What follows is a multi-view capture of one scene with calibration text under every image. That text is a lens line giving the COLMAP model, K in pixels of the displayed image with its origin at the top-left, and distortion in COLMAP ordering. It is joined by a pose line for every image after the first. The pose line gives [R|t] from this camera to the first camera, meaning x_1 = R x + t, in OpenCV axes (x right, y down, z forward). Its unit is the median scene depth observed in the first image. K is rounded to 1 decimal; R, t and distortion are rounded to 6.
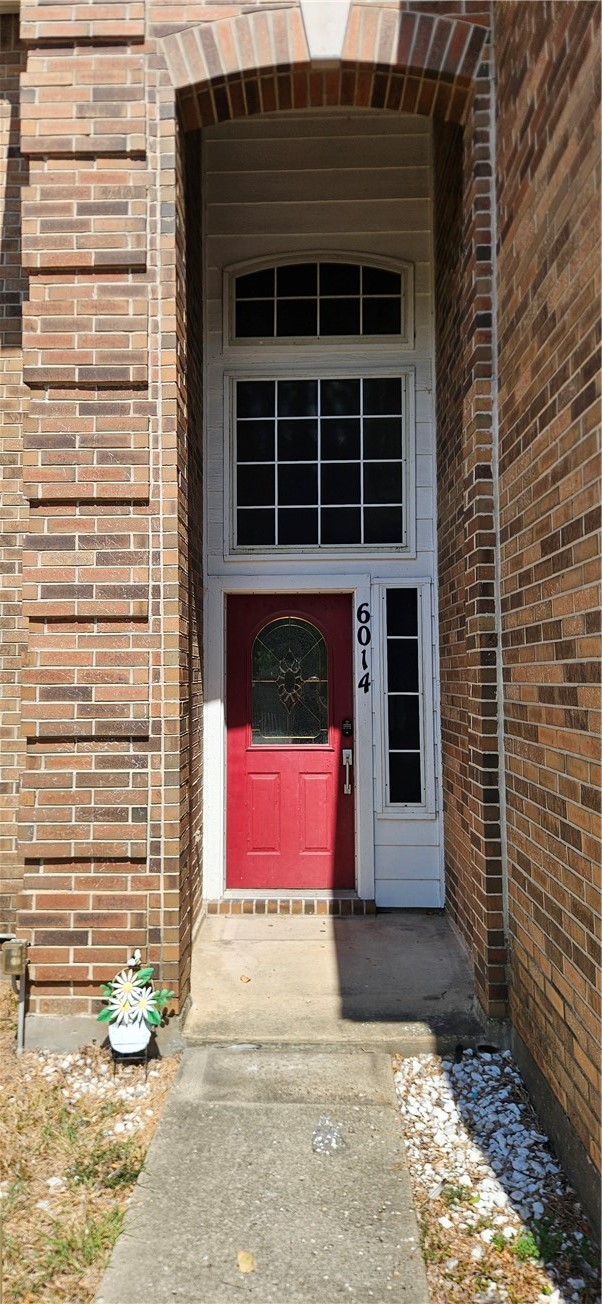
lens RADIAL K [[821.0, 0, 298.7], [0, 821.0, 650.8], [0, 0, 1]] dist [0.002844, -0.004755]
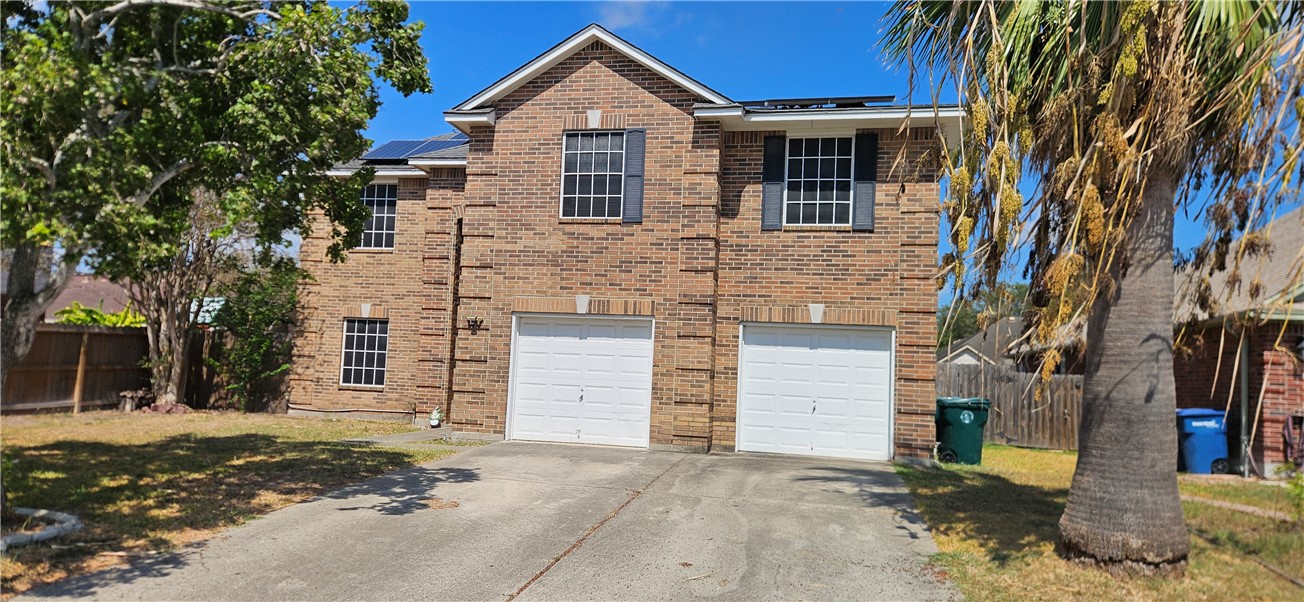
lens RADIAL K [[821.0, 0, 650.8], [0, 821.0, 304.5], [0, 0, 1]] dist [0.002844, -0.004755]
pose [[0.987457, 0.029886, -0.155035, 1.666136], [-0.036546, 0.998520, -0.040283, -0.067673], [0.153602, 0.045444, 0.987087, -3.373041]]
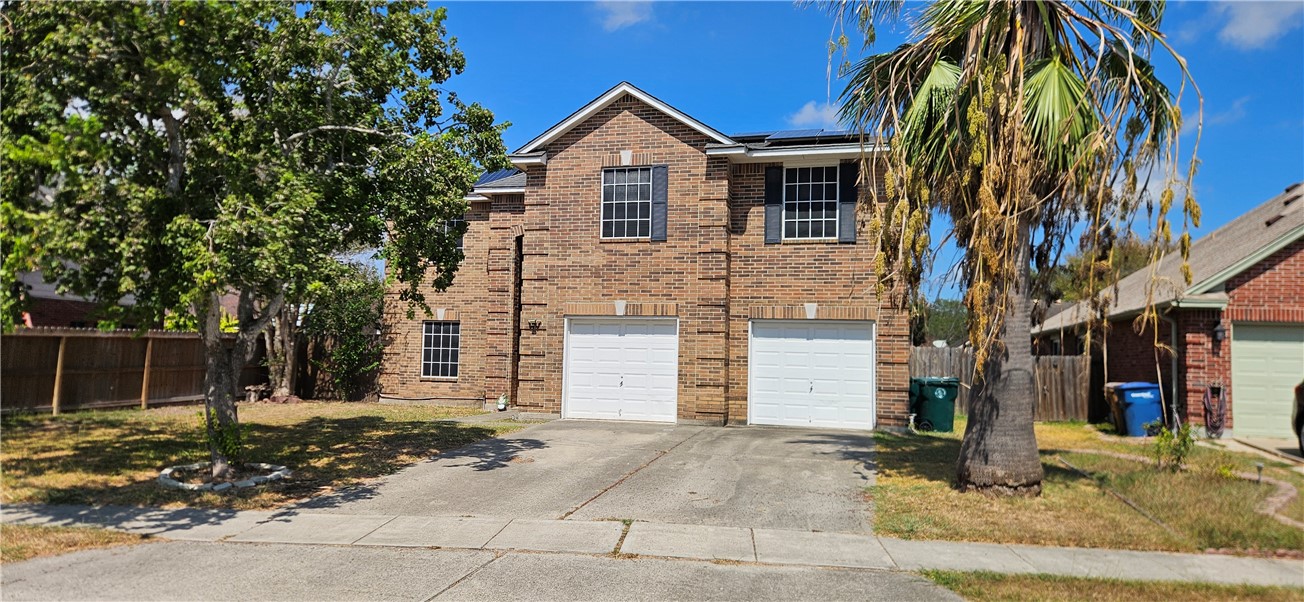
lens RADIAL K [[821.0, 0, 653.7], [0, 821.0, 297.7], [0, 0, 1]] dist [0.002844, -0.004755]
pose [[0.979539, 0.006727, -0.201144, 1.892072], [-0.013526, 0.999382, -0.032445, -0.117254], [0.200801, 0.034502, 0.979024, -4.224033]]
